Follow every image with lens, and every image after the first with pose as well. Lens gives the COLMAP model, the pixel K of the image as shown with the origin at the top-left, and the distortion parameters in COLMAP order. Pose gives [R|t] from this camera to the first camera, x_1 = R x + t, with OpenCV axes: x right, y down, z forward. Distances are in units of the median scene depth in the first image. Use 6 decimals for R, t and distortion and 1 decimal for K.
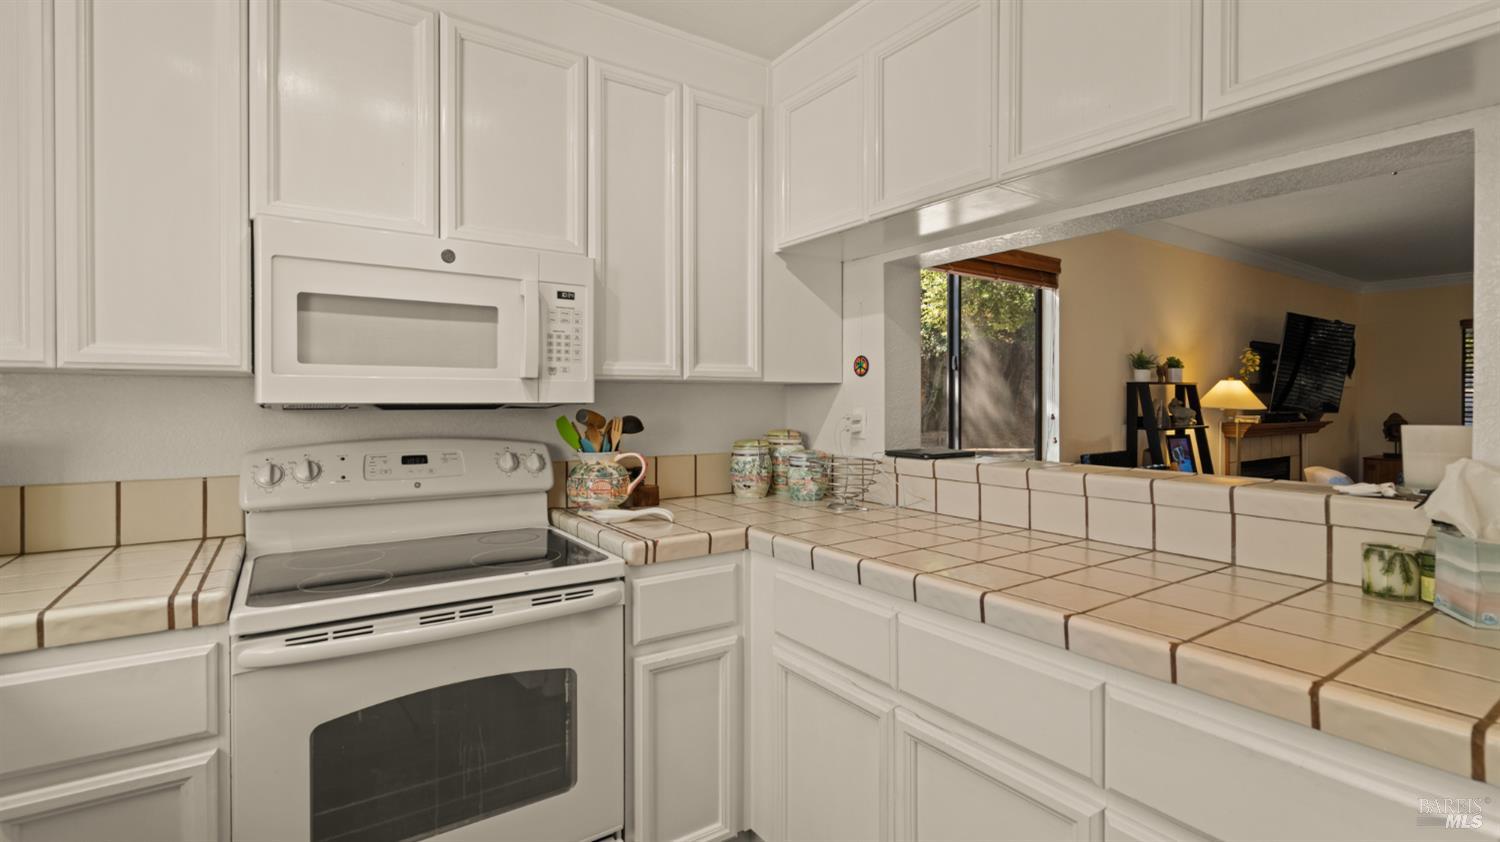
lens RADIAL K [[693.0, 0, 750.0], [0, 693.0, 410.2], [0, 0, 1]] dist [0.000328, 0.000072]
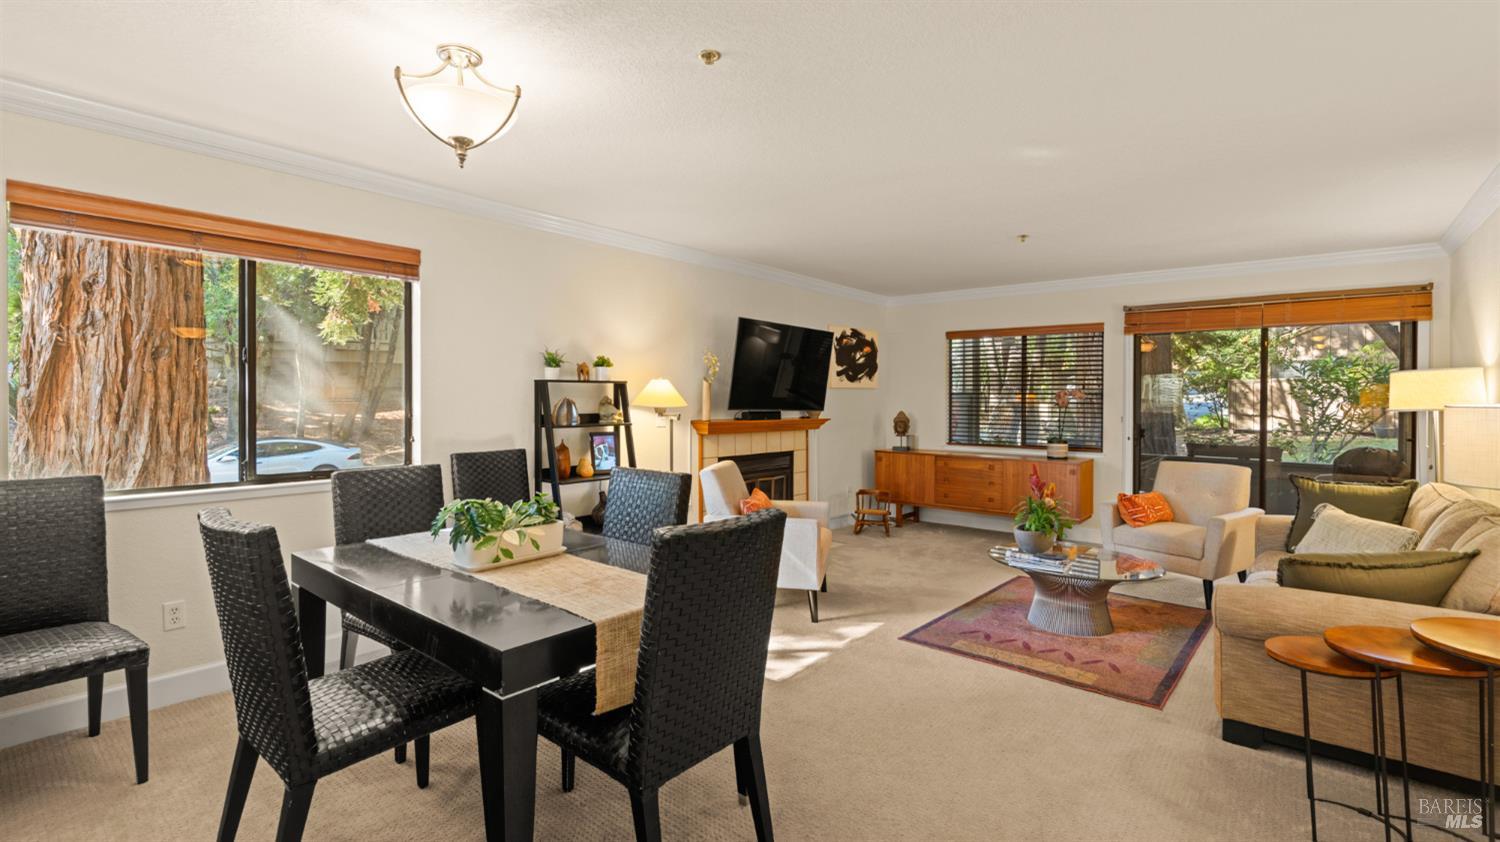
lens RADIAL K [[693.0, 0, 750.6], [0, 693.0, 413.8], [0, 0, 1]] dist [0.000328, 0.000072]
pose [[0.966486, -0.006662, 0.256634, 0.584035], [0.006981, 0.999976, -0.000333, 0.010487], [-0.256625, 0.002114, 0.966509, -0.038585]]
